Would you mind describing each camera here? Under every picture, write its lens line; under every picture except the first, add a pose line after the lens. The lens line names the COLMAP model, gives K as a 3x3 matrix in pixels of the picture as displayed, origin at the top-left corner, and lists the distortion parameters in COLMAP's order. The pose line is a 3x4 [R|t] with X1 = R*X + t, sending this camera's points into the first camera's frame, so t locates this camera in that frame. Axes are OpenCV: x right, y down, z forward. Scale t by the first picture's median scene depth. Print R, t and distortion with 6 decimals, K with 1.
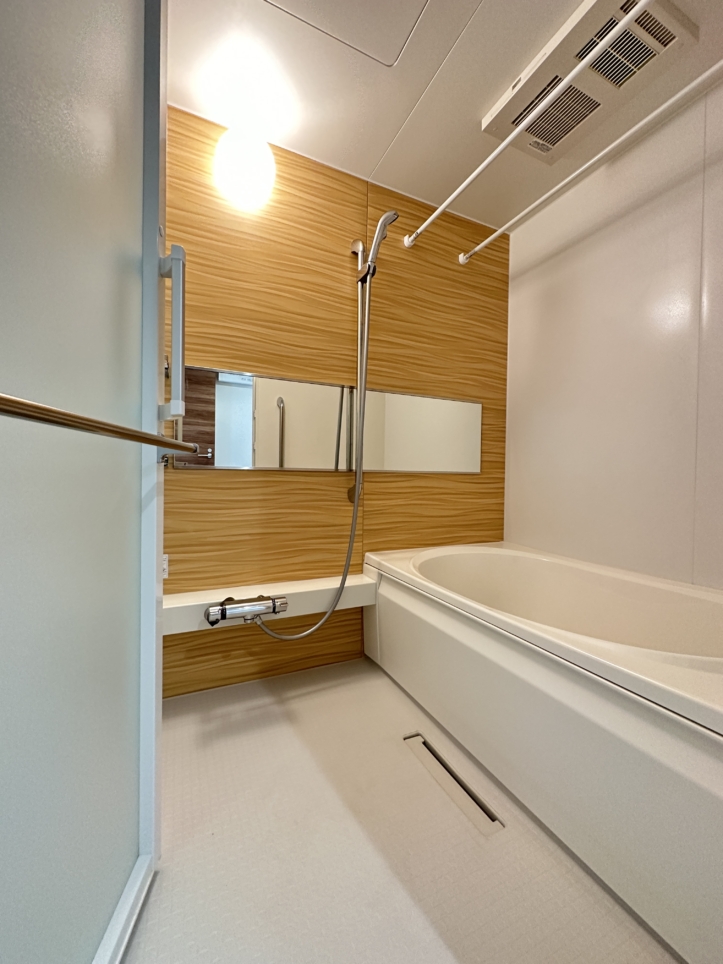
lens RADIAL K [[383.6, 0, 361.7], [0, 383.6, 481.4], [0, 0, 1]] dist [-0.007501, 0.000520]
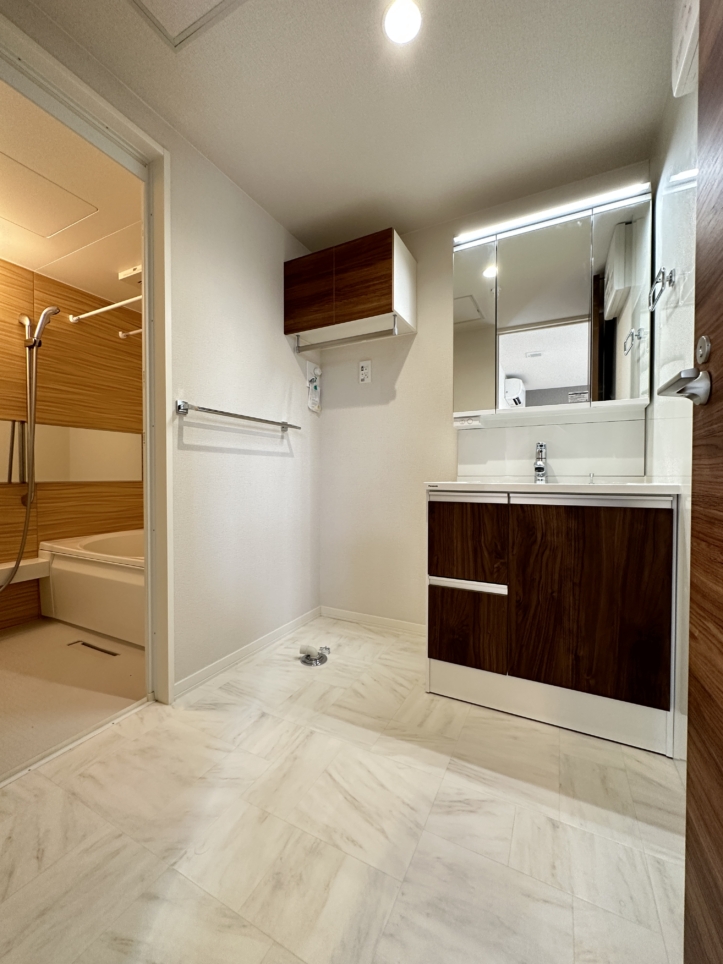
lens RADIAL K [[383.6, 0, 366.4], [0, 383.6, 480.3], [0, 0, 1]] dist [-0.007501, 0.000520]
pose [[0.782706, -0.024796, 0.621897, 0.082691], [0.016278, 0.999680, 0.019373, -0.043188], [-0.622178, -0.005040, 0.782859, -0.818488]]
